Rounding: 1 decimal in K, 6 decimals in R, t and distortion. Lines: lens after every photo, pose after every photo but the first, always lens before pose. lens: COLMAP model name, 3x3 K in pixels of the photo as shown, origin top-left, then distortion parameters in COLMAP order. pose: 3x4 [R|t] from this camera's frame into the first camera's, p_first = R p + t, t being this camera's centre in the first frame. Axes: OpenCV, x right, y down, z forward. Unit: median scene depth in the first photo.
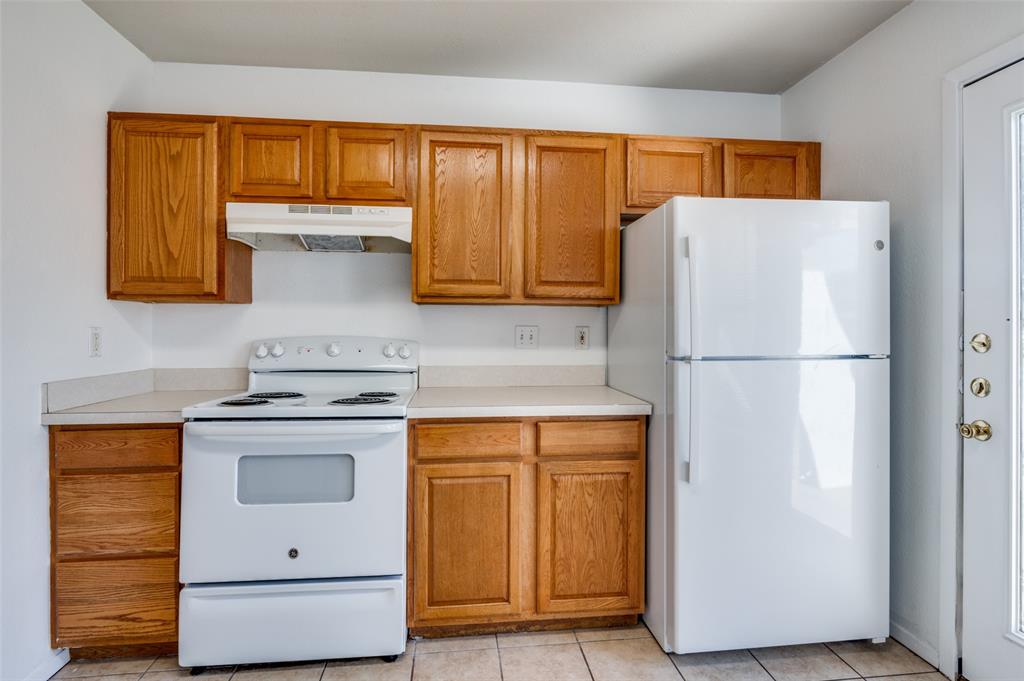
lens RADIAL K [[505.7, 0, 516.8], [0, 505.7, 334.8], [0, 0, 1]] dist [-0.002212, 0.000015]
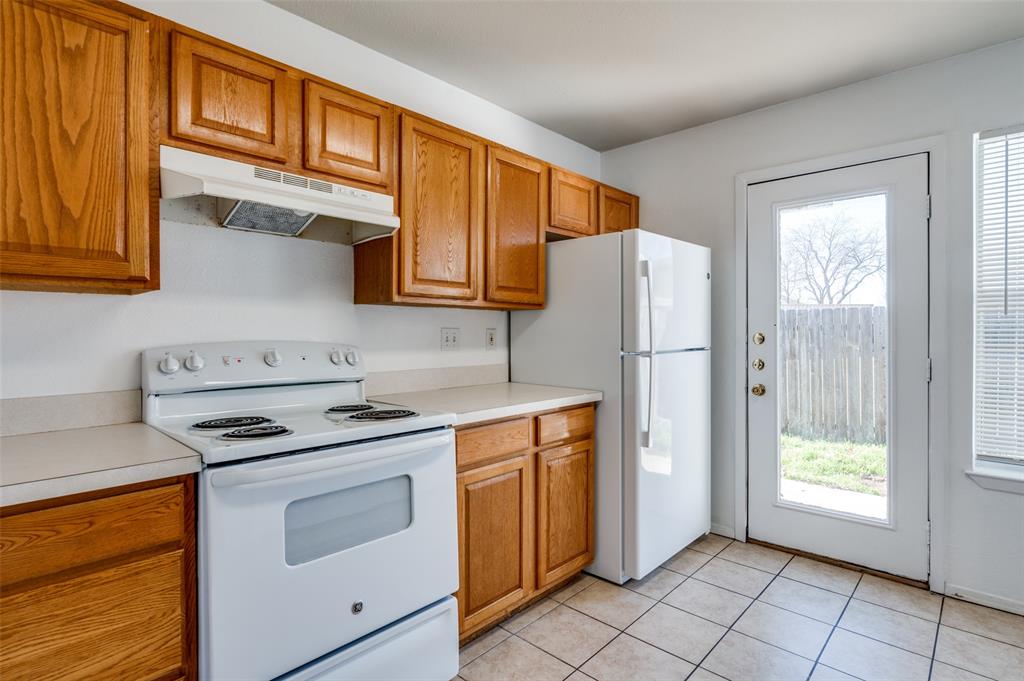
lens RADIAL K [[505.4, 0, 512.0], [0, 505.4, 340.5], [0, 0, 1]] dist [-0.000949, -0.000331]
pose [[0.763652, -0.015136, 0.645451, -0.671990], [0.011222, 0.999885, 0.010171, -0.002819], [-0.645531, -0.000523, 0.763734, 0.187936]]
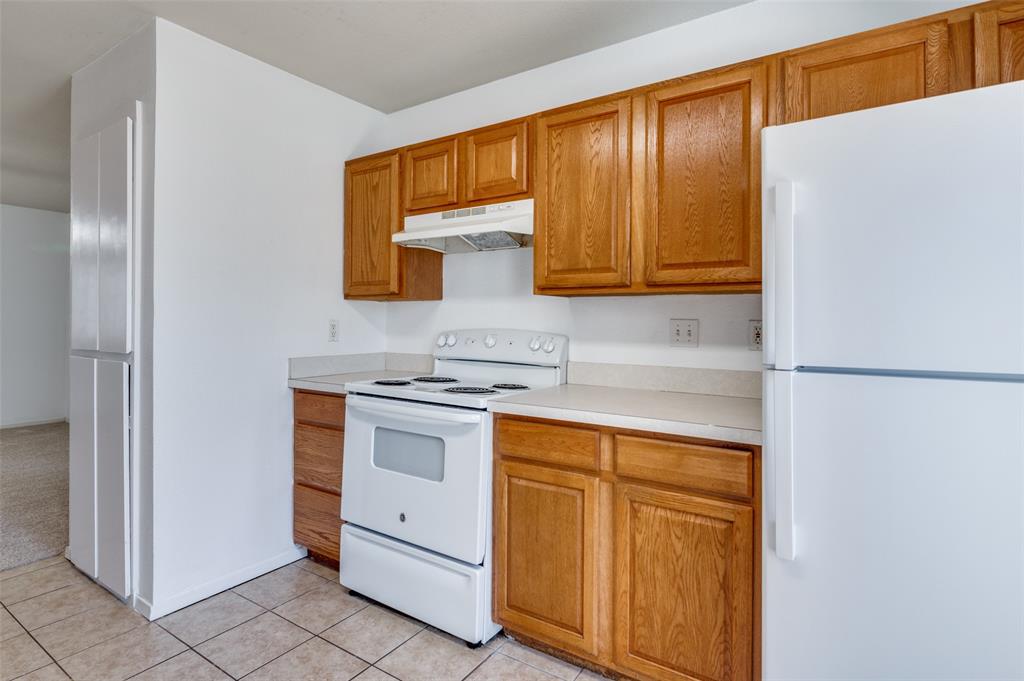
lens RADIAL K [[521.0, 0, 515.0], [0, 521.0, 325.0], [0, 0, 1]] dist [-0.004179, -0.001180]
pose [[0.769784, 0.006648, -0.638269, 0.438020], [-0.012887, 0.999904, -0.005127, -0.000859], [0.638174, 0.012172, 0.769796, 0.216229]]
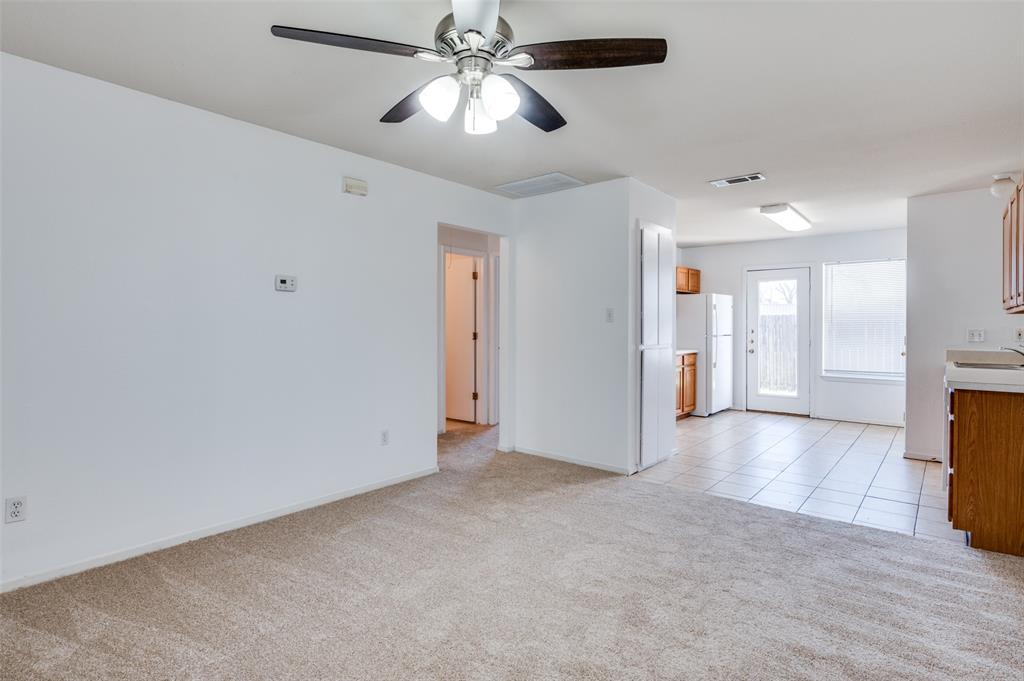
lens RADIAL K [[505.7, 0, 516.8], [0, 505.7, 334.8], [0, 0, 1]] dist [-0.002212, 0.000015]
pose [[0.730256, -0.011492, 0.683077, -2.912126], [0.007423, 0.999933, 0.008887, -0.004451], [-0.683133, -0.001419, 0.730292, -0.667591]]
